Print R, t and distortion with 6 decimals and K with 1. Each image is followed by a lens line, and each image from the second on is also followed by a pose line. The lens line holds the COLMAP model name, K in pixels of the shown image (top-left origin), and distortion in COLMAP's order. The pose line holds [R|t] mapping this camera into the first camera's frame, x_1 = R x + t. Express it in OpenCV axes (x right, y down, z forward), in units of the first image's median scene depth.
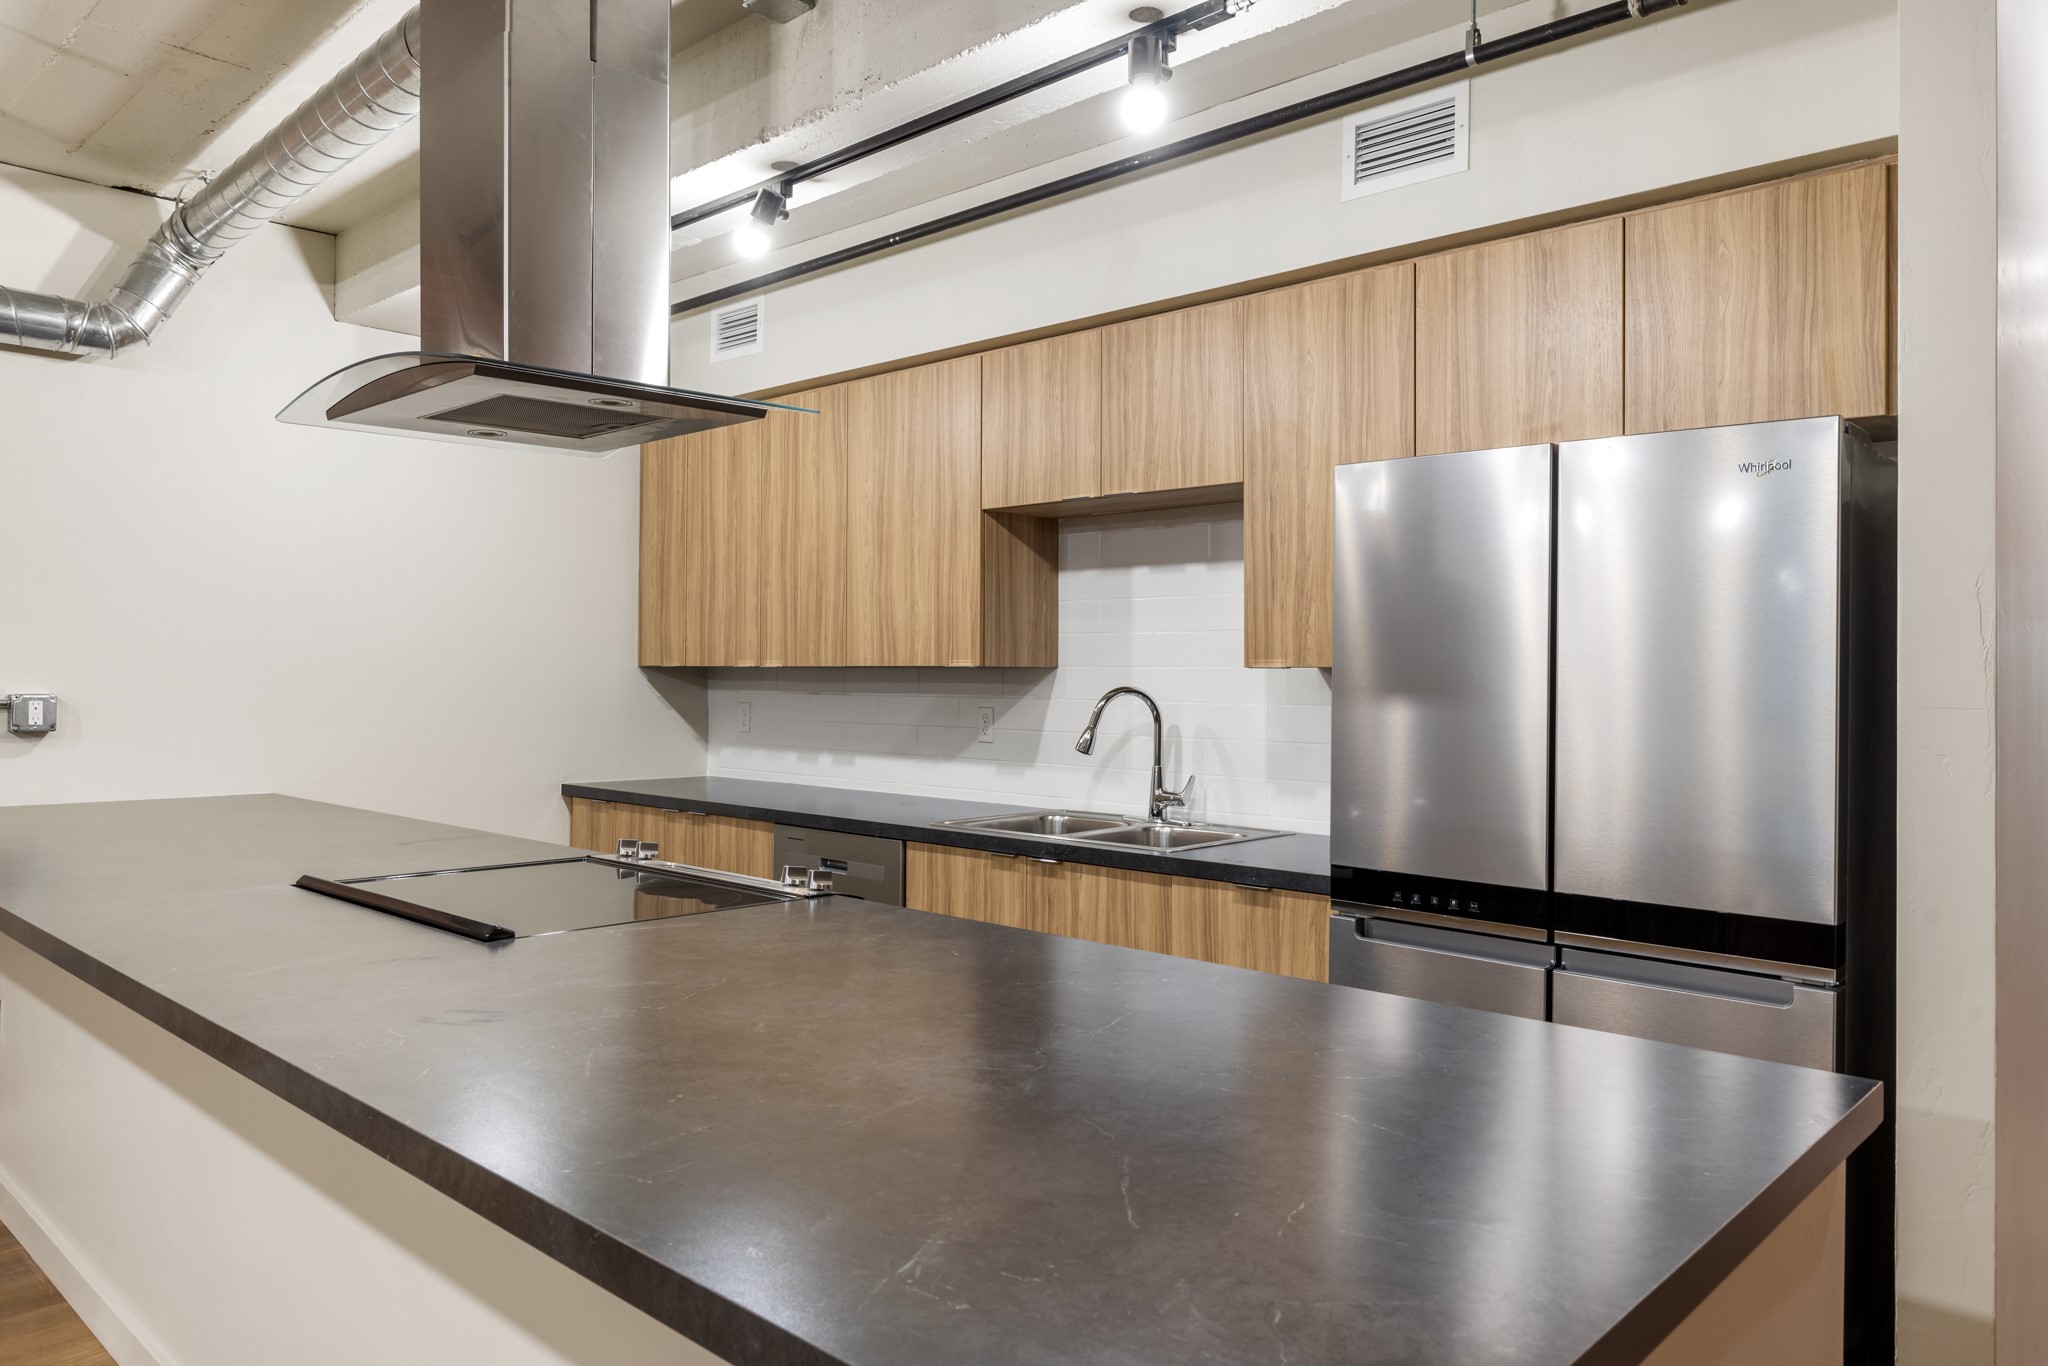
lens RADIAL K [[1397.0, 0, 1028.5], [0, 1397.0, 679.5], [0, 0, 1]] dist [0.009257, 0.001272]
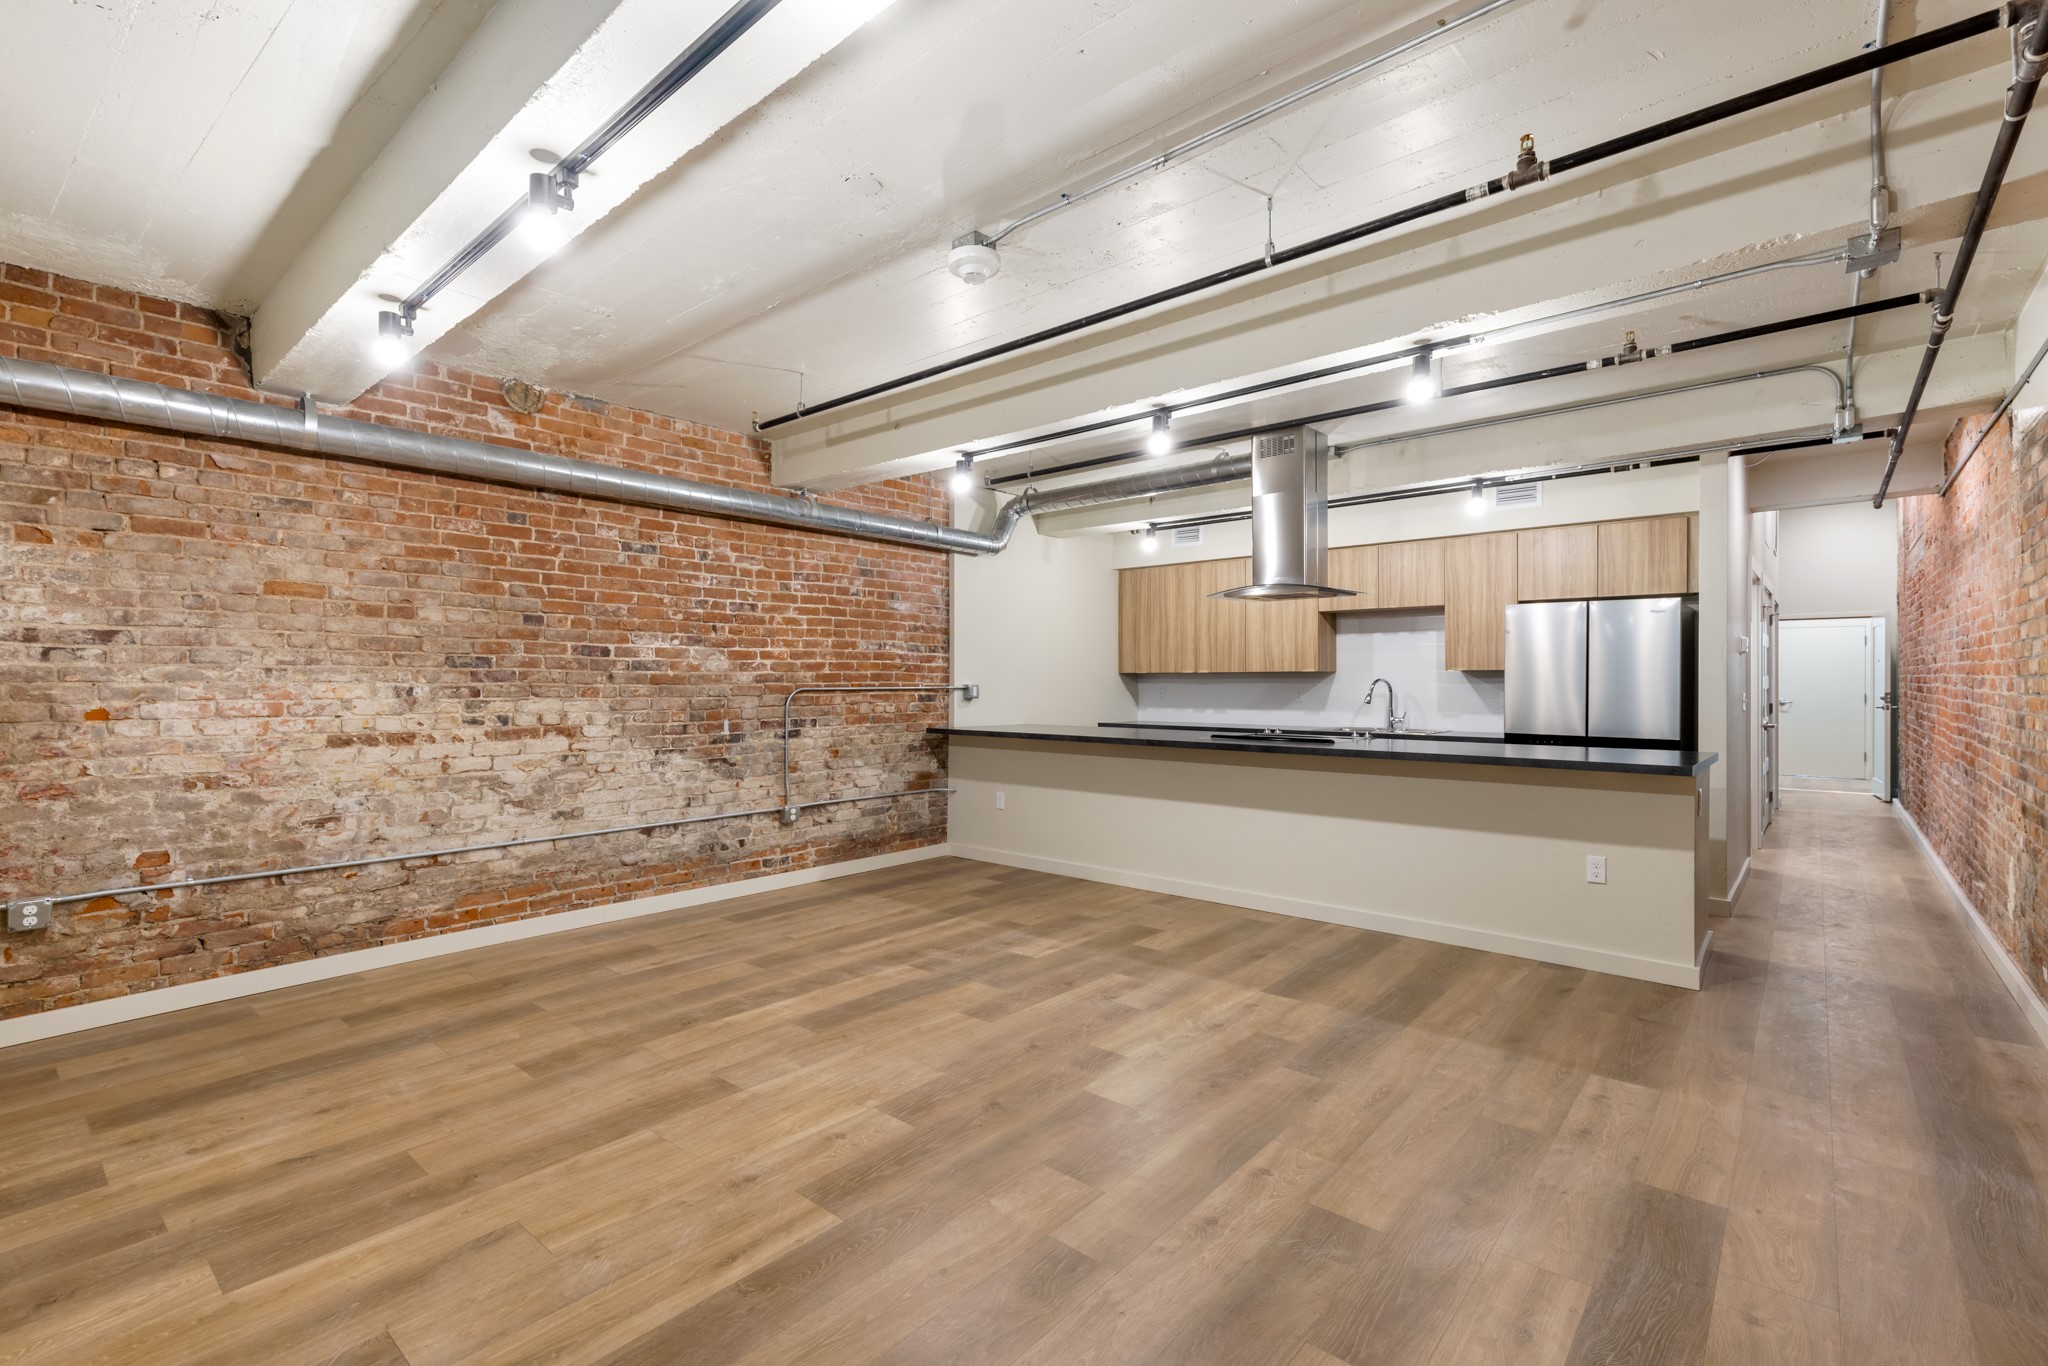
lens RADIAL K [[908.9, 0, 1017.4], [0, 908.9, 683.3], [0, 0, 1]] dist [0.000359, -0.000058]
pose [[0.999546, -0.006840, 0.029335, -0.590805], [0.006866, 0.999976, -0.000786, 0.009831], [-0.029329, 0.000987, 0.999569, -0.629222]]
